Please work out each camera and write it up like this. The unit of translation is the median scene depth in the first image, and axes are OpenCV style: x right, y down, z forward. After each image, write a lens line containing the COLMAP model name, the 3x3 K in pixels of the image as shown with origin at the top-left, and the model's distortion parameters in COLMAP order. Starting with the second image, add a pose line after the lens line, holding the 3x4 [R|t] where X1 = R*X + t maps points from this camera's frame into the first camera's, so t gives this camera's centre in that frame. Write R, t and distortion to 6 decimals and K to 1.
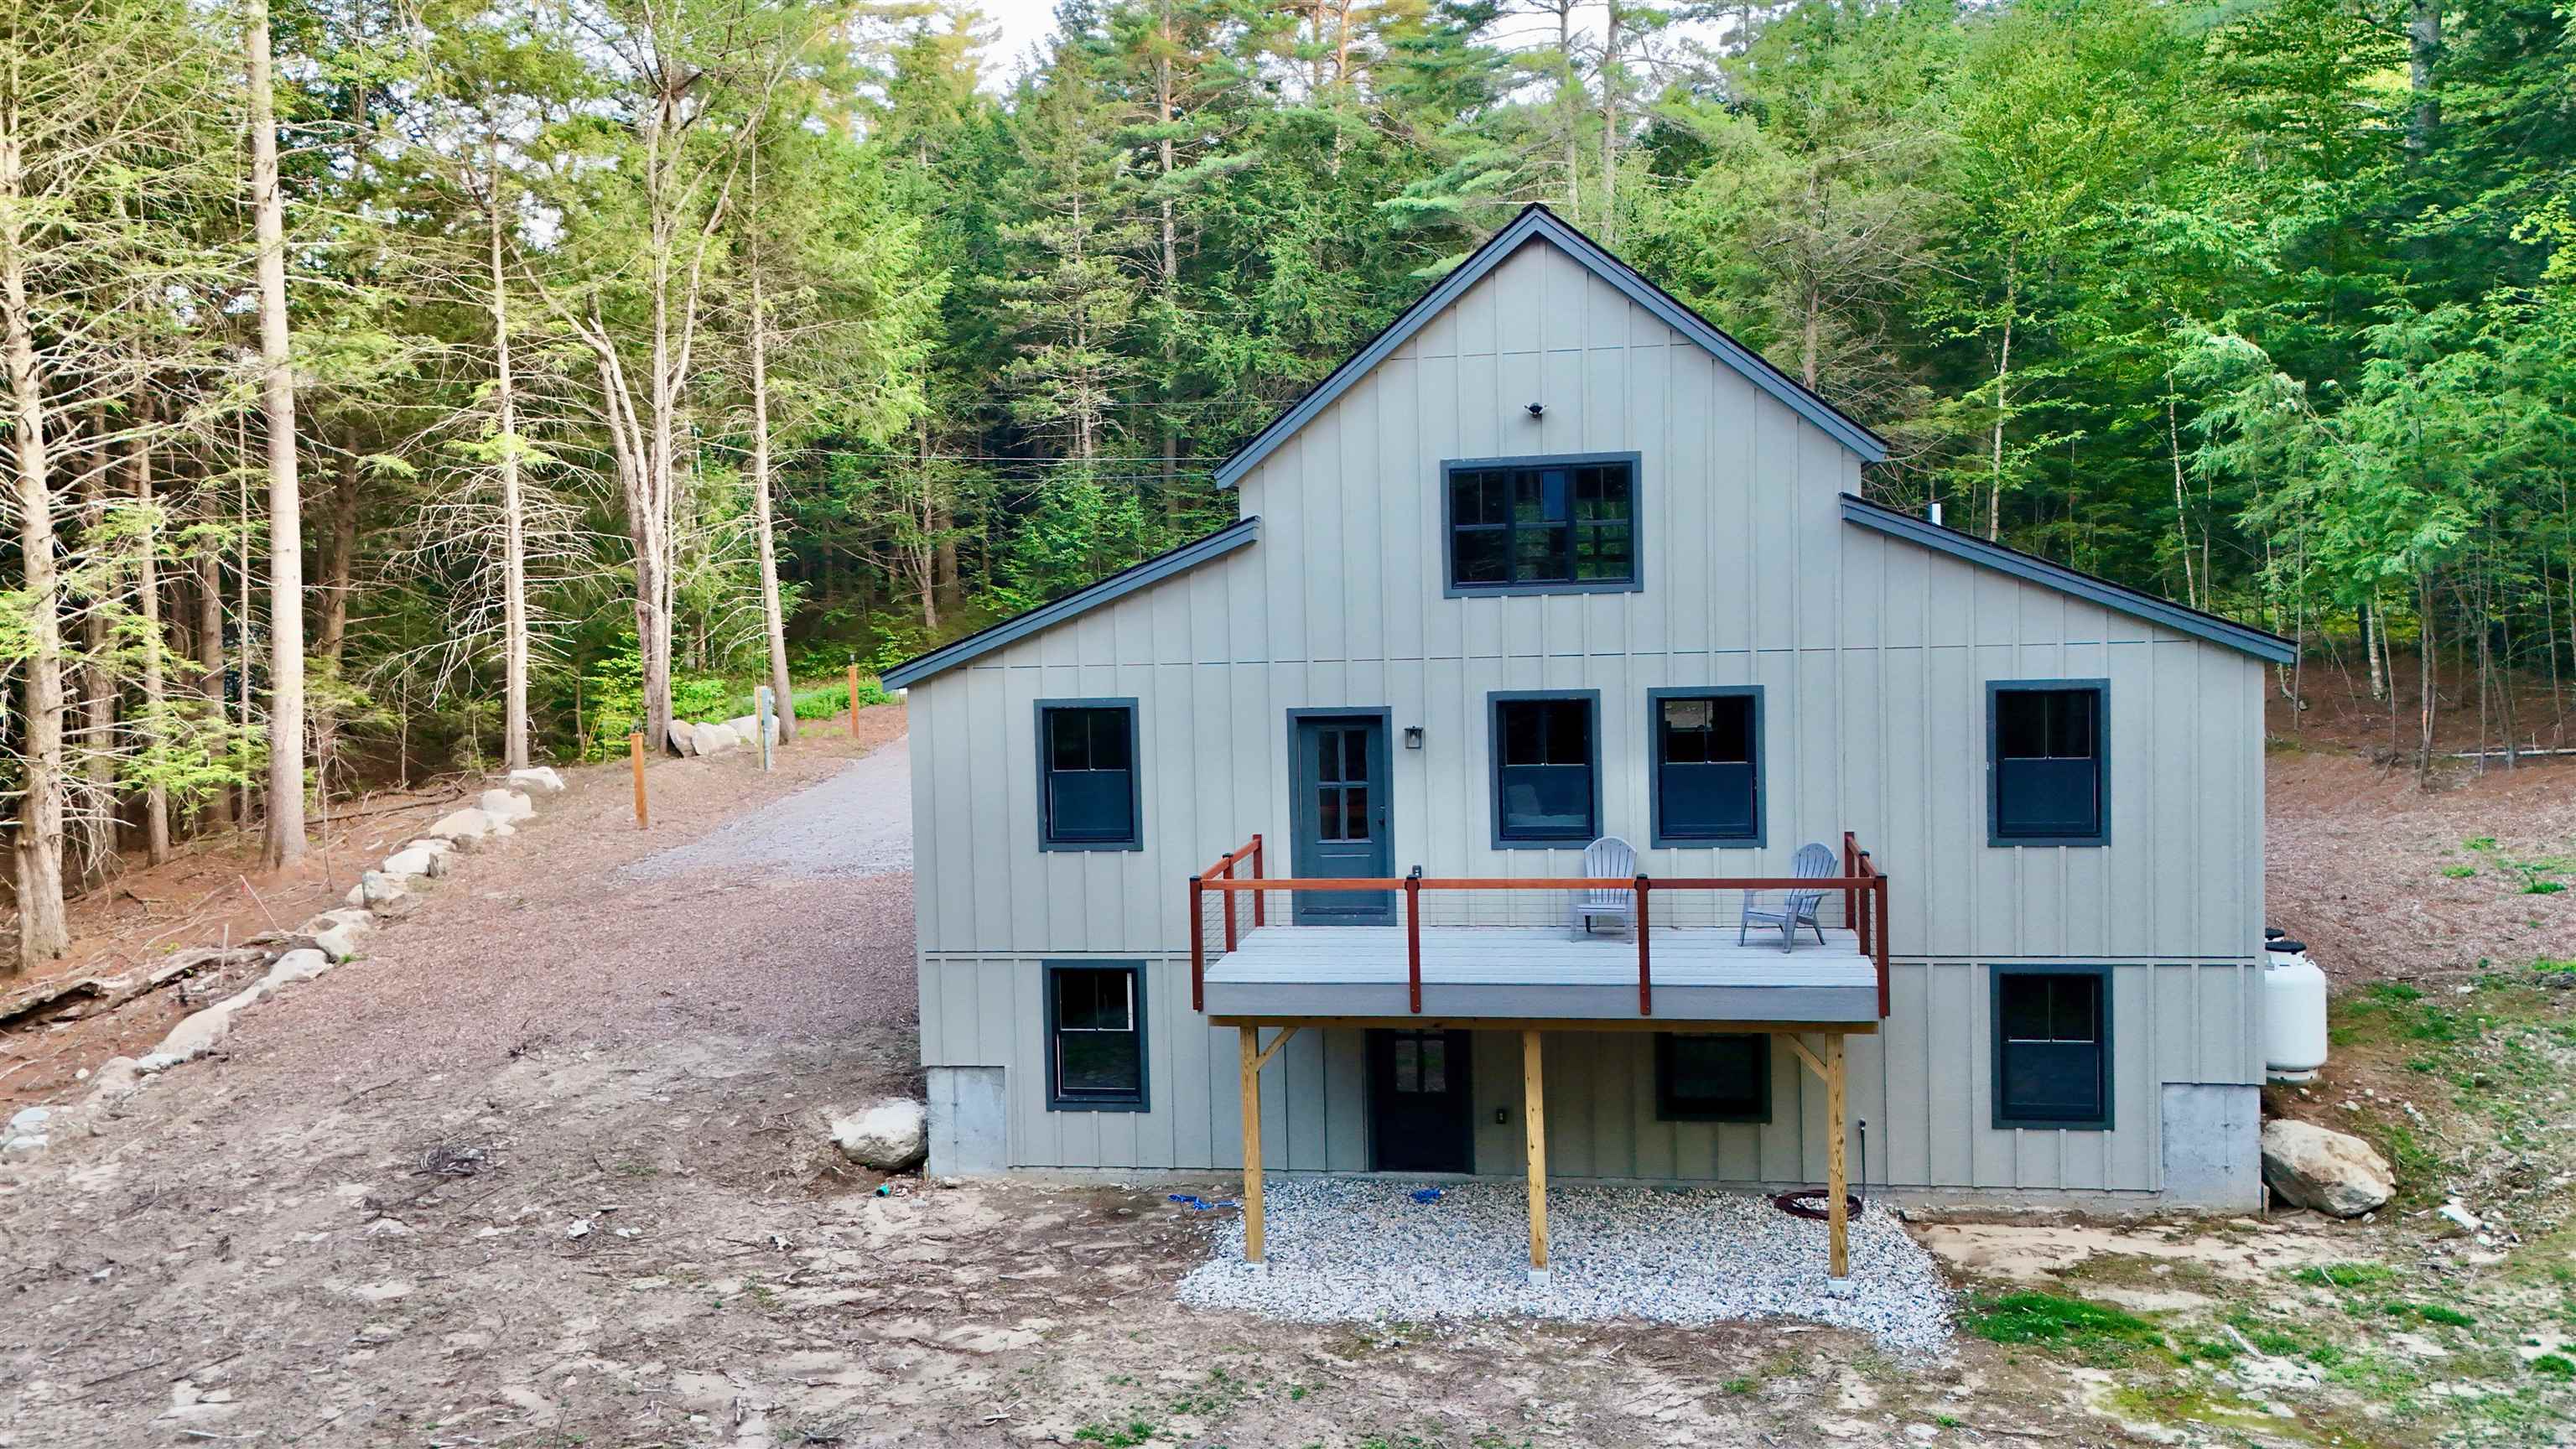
lens RADIAL K [[2153.2, 0, 1287.9], [0, 2153.2, 696.4], [0, 0, 1]] dist [0.043959, -0.005869]
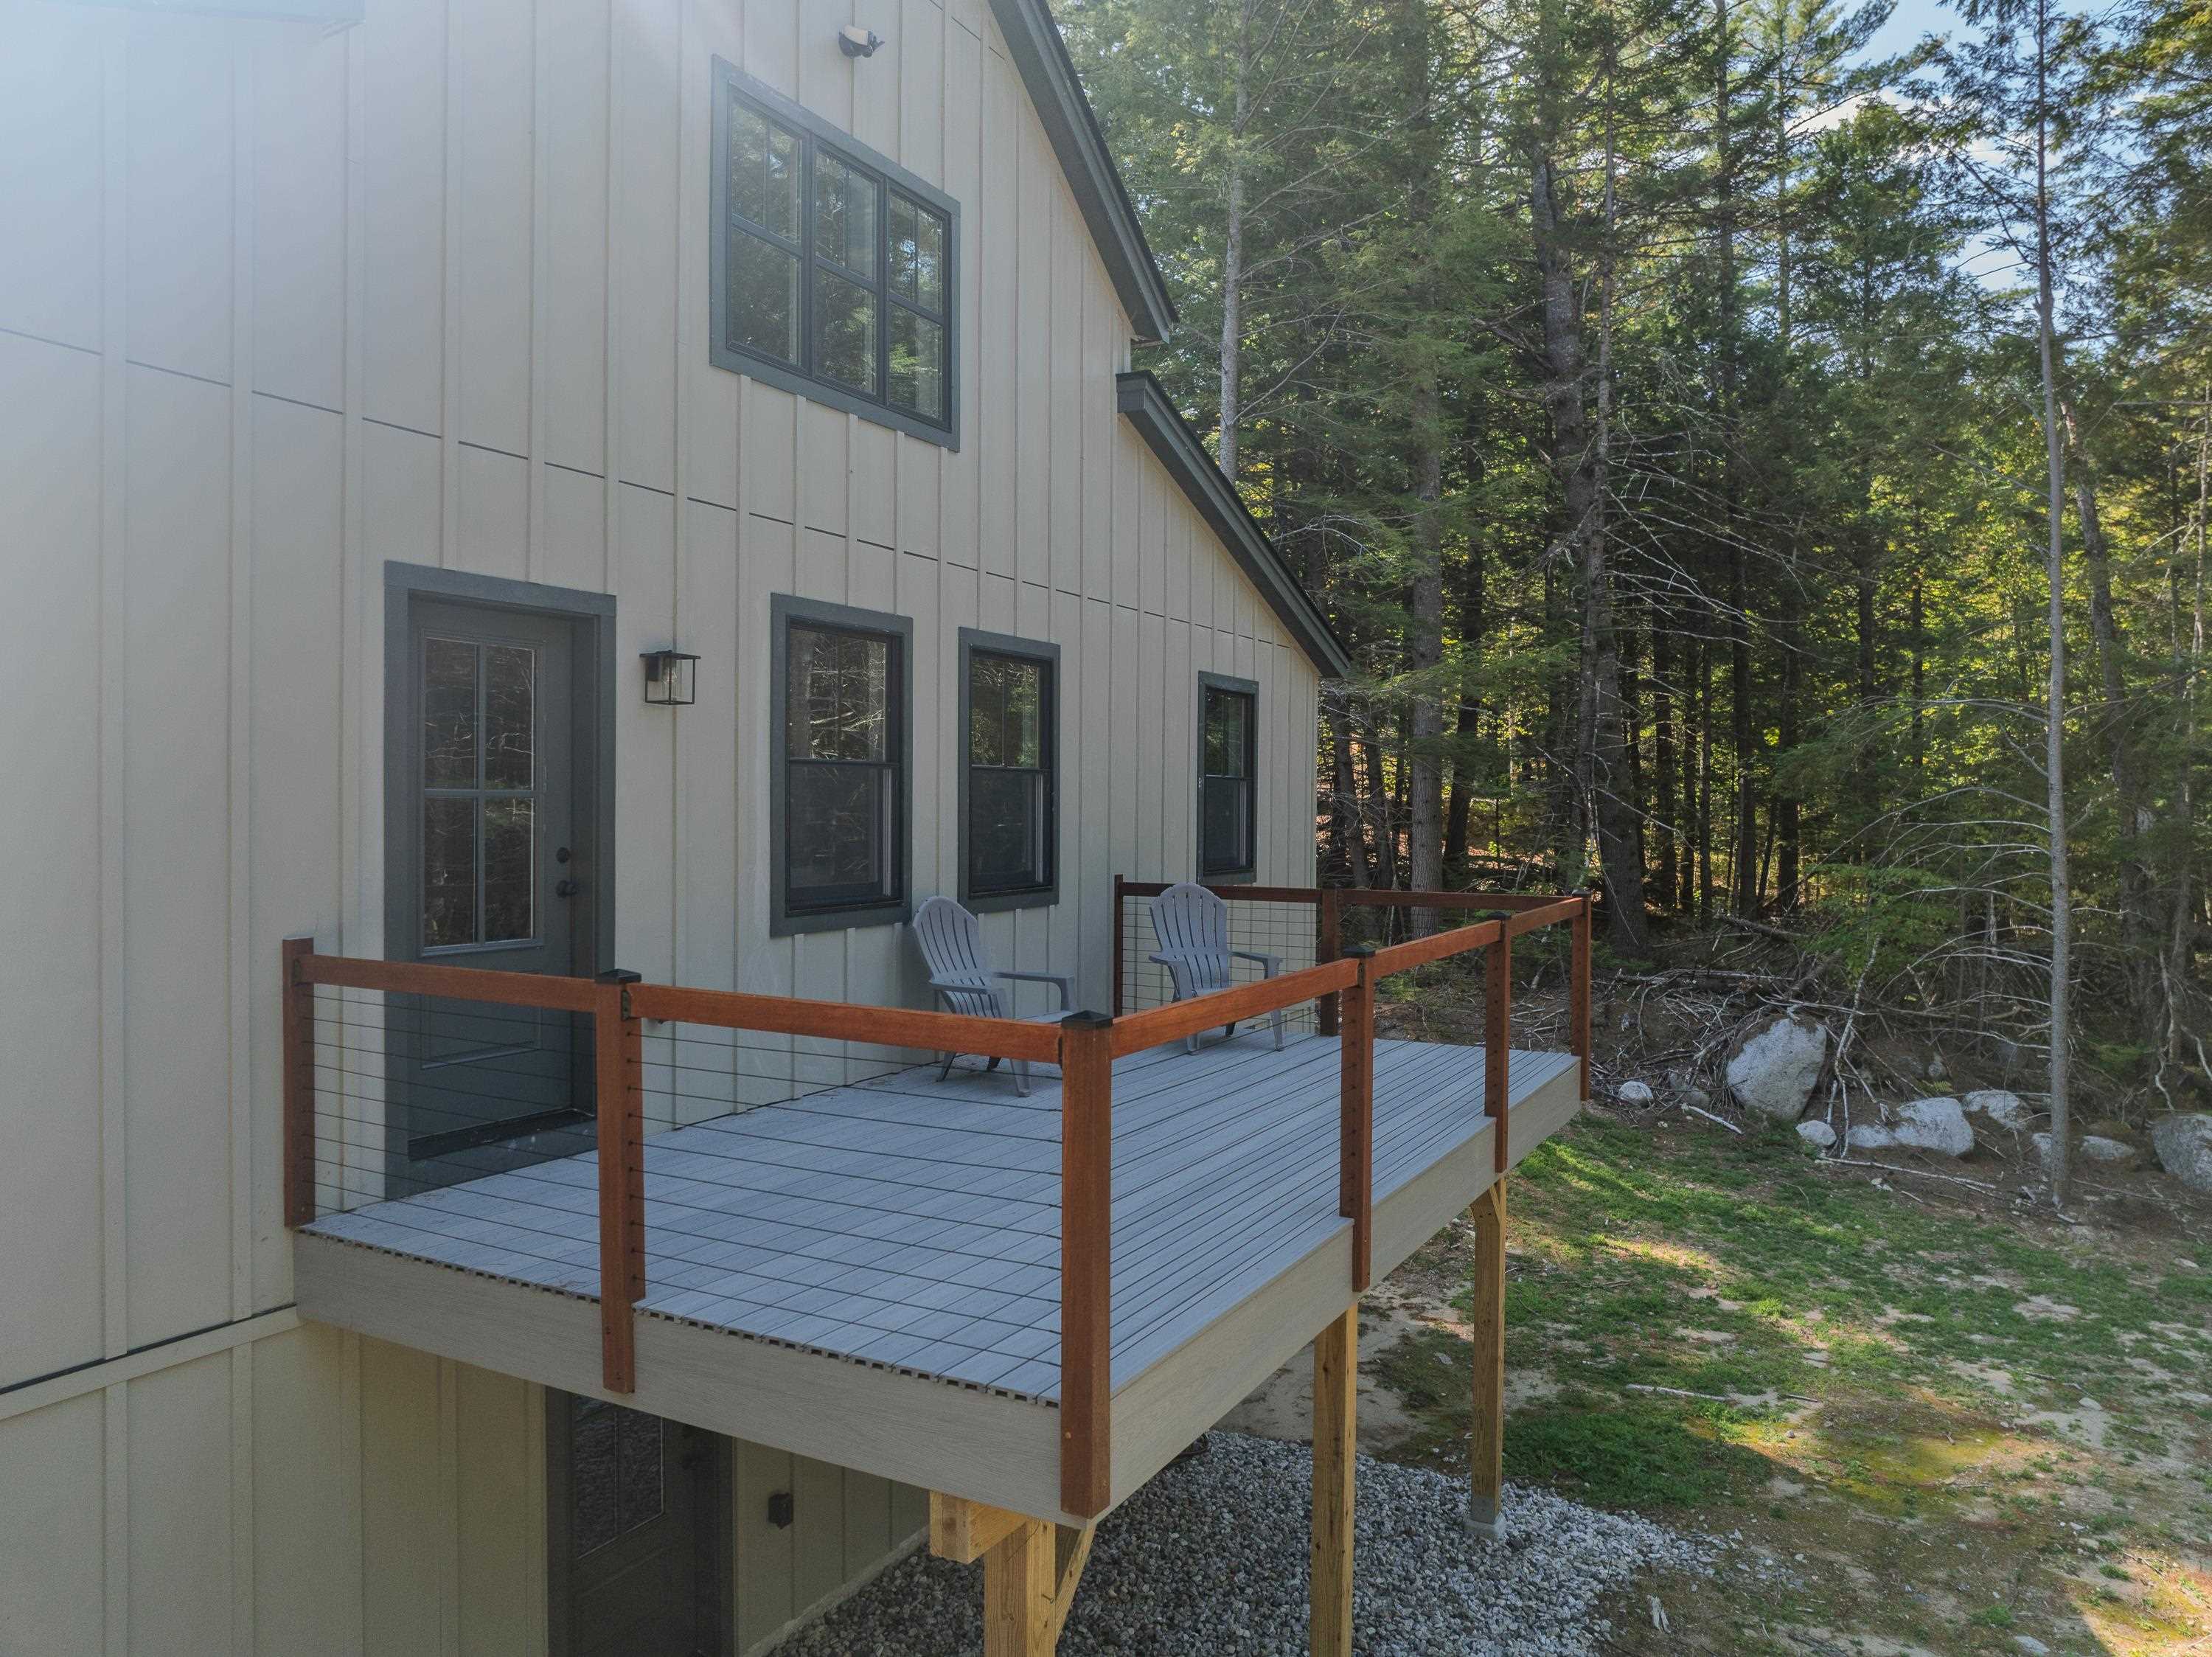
lens RADIAL K [[1556.6, 0, 1106.0], [0, 1556.6, 828.5], [0, 0, 1]] dist [-0.045368, 0.008838]
pose [[0.313942, 0.013721, 0.949343, -0.207117], [0.029258, 0.999281, -0.024118, 0.060779], [-0.948991, 0.035348, 0.313315, 0.866147]]
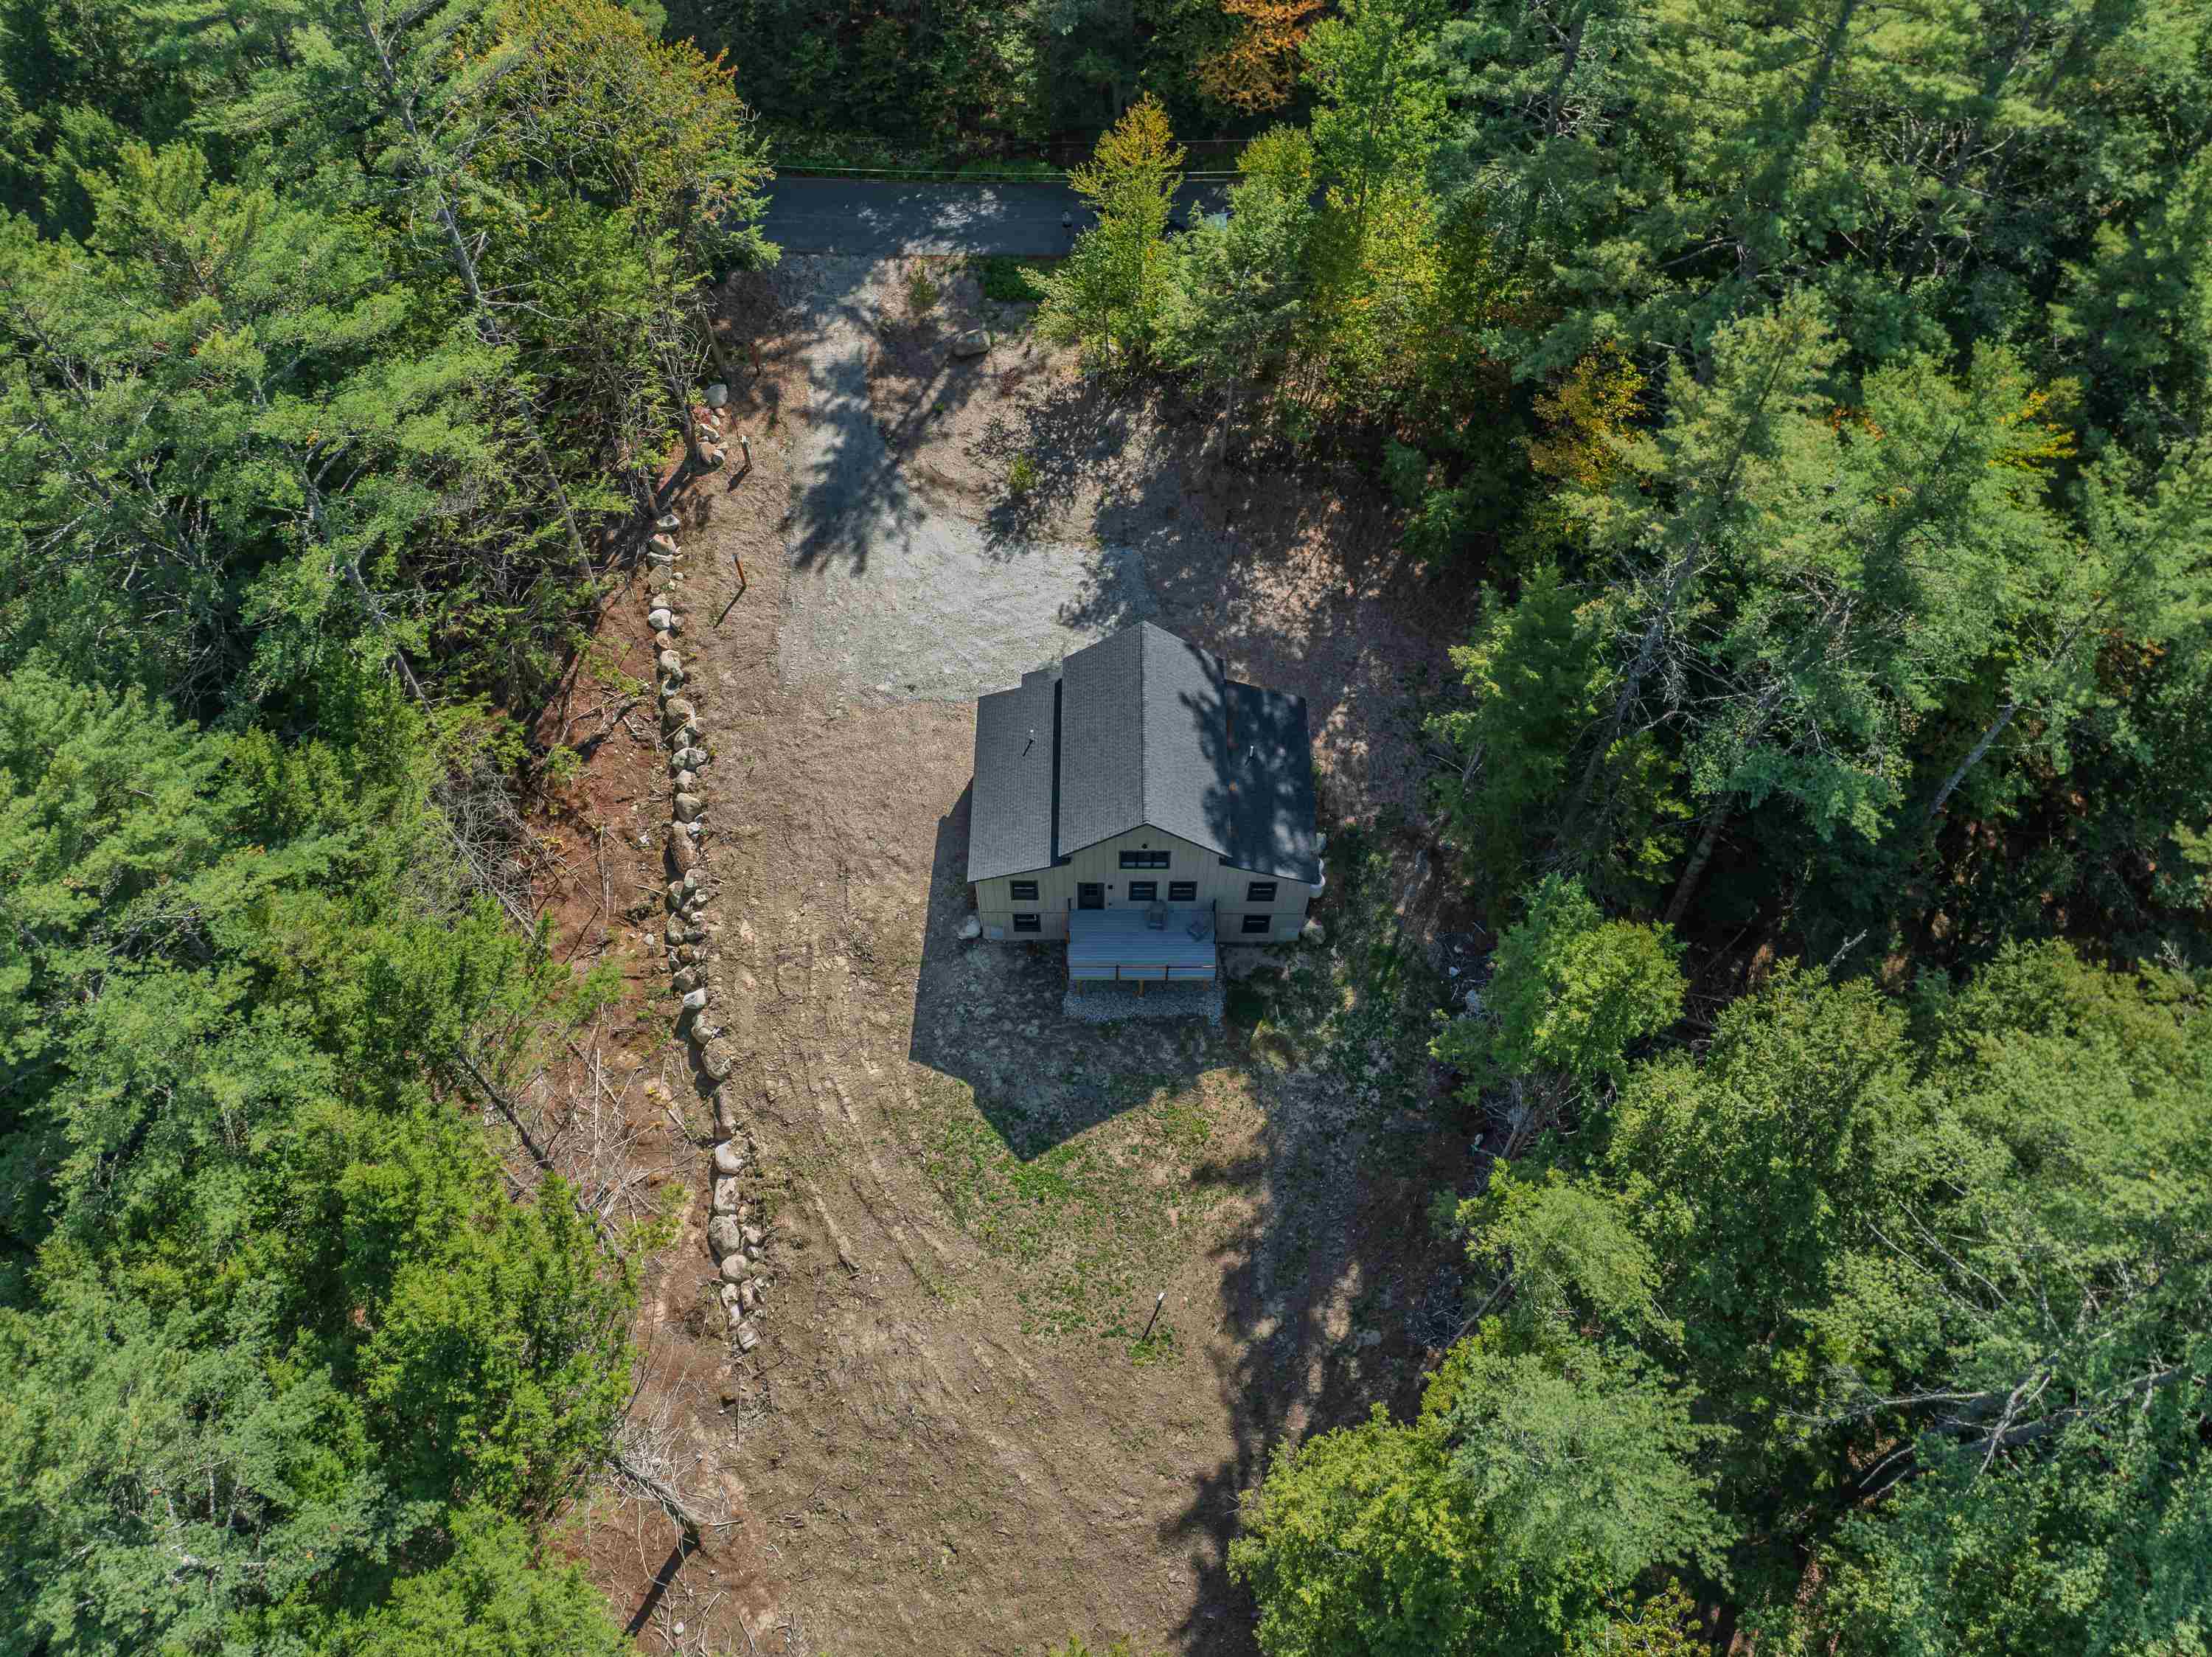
lens RADIAL K [[1556.6, 0, 1106.0], [0, 1556.6, 828.5], [0, 0, 1]] dist [-0.045368, 0.008838]
pose [[0.985610, -0.123048, 0.115896, -0.277985], [-0.025146, 0.571274, 0.820374, -2.485239], [-0.167153, -0.811484, 0.559959, -0.525464]]
